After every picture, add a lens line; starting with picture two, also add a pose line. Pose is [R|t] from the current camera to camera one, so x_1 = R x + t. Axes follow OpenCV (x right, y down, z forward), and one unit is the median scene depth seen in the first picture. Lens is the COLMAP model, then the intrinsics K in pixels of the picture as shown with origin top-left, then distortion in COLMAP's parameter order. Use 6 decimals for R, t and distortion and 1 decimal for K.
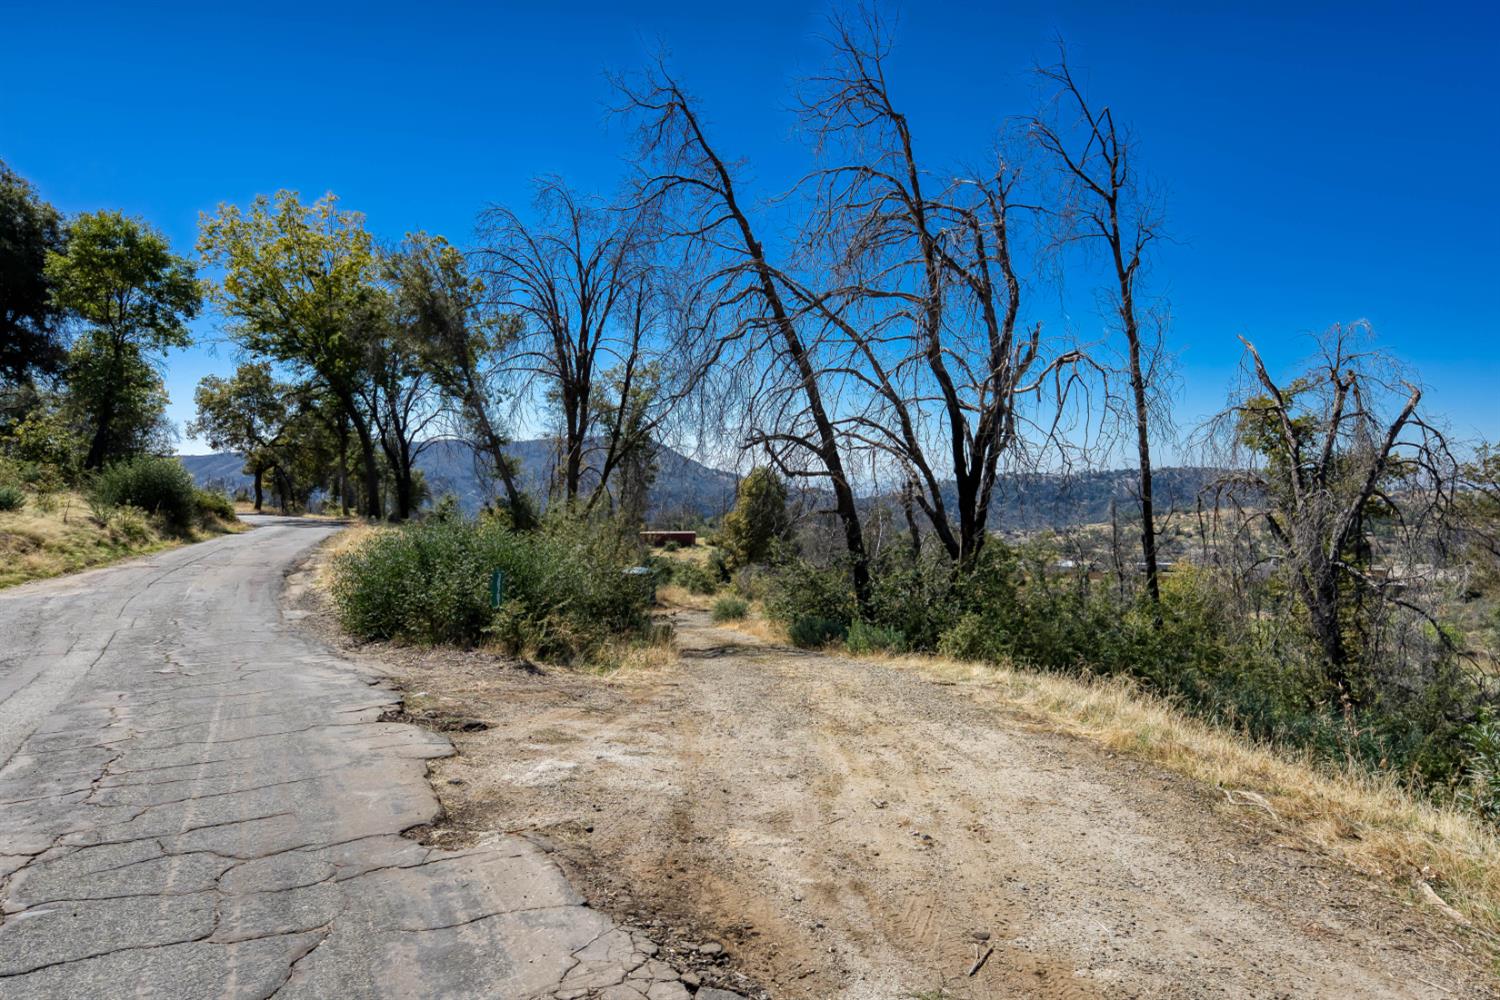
lens RADIAL K [[836.9, 0, 753.2], [0, 836.9, 503.3], [0, 0, 1]] dist [0.018961, -0.000406]
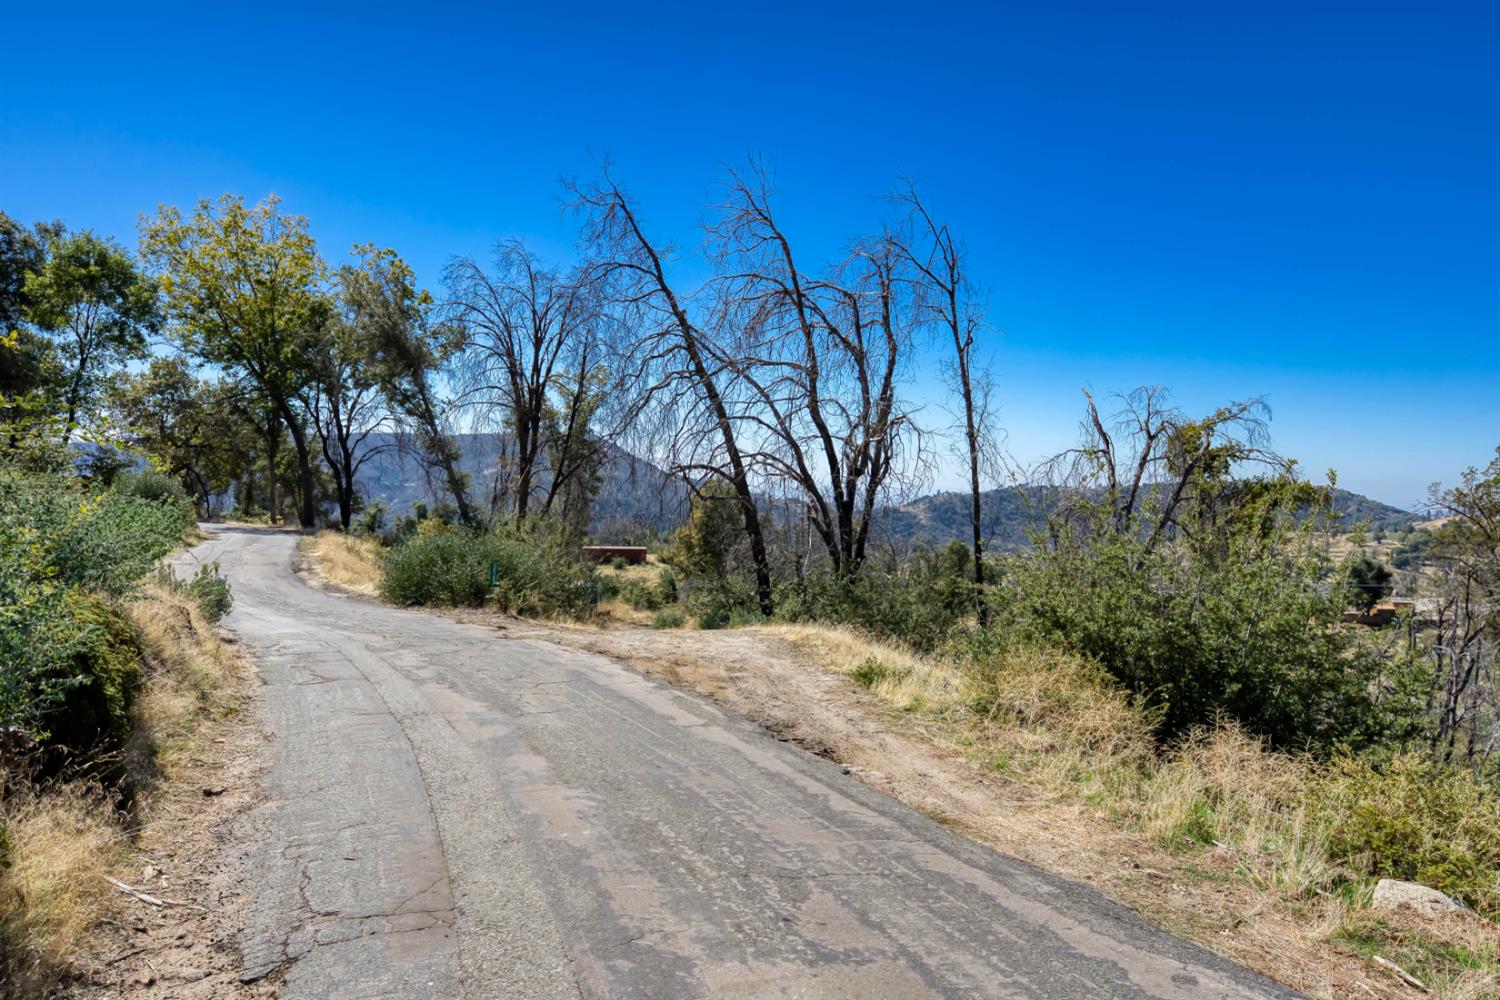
lens RADIAL K [[971.7, 0, 746.9], [0, 971.7, 499.1], [0, 0, 1]] dist [0.025168, 0.001795]
pose [[0.999360, 0.017739, 0.031052, 0.049928], [-0.017193, 0.999694, -0.017764, -0.007211], [-0.031358, 0.017219, 0.999360, -0.351791]]
